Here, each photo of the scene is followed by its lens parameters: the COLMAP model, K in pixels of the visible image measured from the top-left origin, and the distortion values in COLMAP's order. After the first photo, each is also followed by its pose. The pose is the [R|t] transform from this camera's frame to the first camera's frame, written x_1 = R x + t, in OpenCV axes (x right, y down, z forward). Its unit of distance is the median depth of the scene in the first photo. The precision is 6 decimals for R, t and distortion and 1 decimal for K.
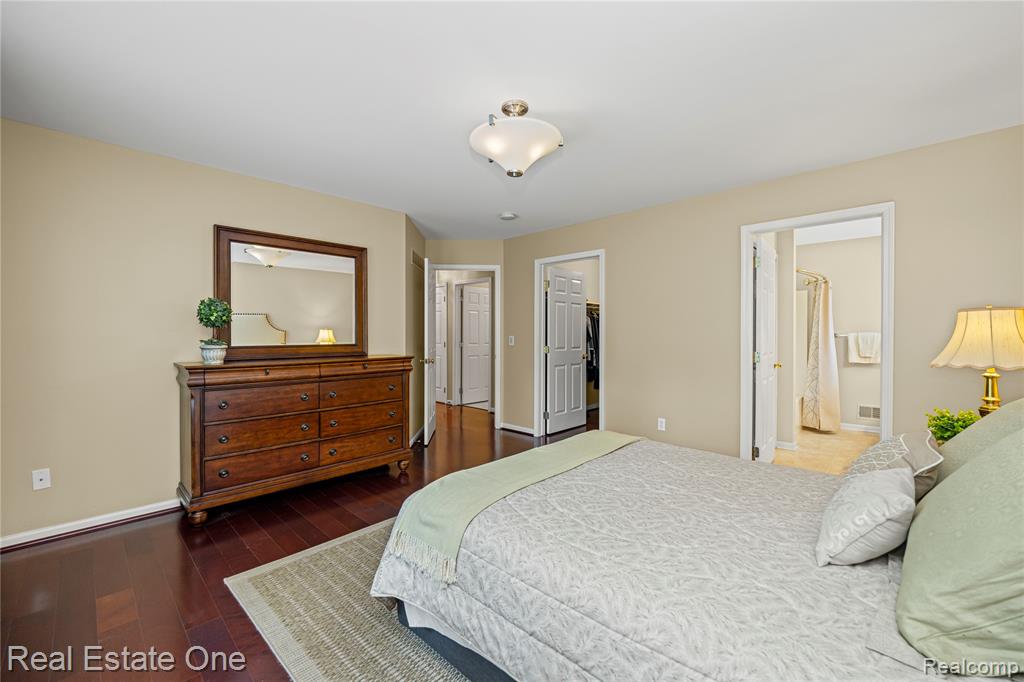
lens RADIAL K [[428.4, 0, 509.8], [0, 428.4, 341.0], [0, 0, 1]] dist [-0.004564, -0.001014]
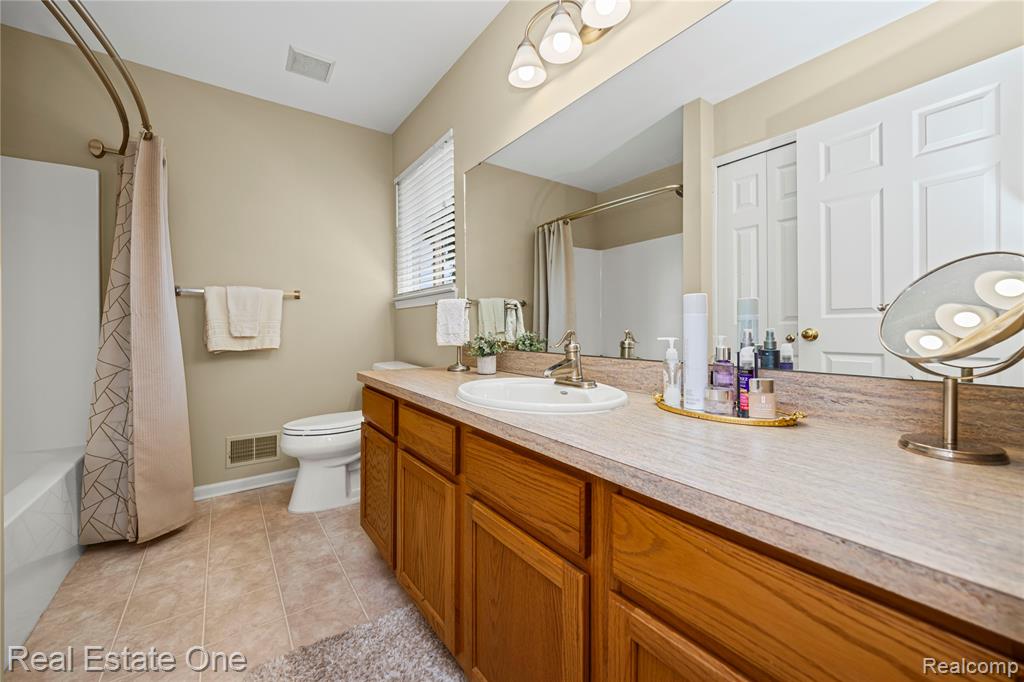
lens RADIAL K [[393.2, 0, 510.1], [0, 393.2, 334.3], [0, 0, 1]] dist [-0.005971, -0.000292]
pose [[0.195982, -0.011867, 0.980536, 0.455192], [0.006844, 0.999919, 0.010734, 0.031201], [-0.980584, 0.004607, 0.196047, 0.612039]]
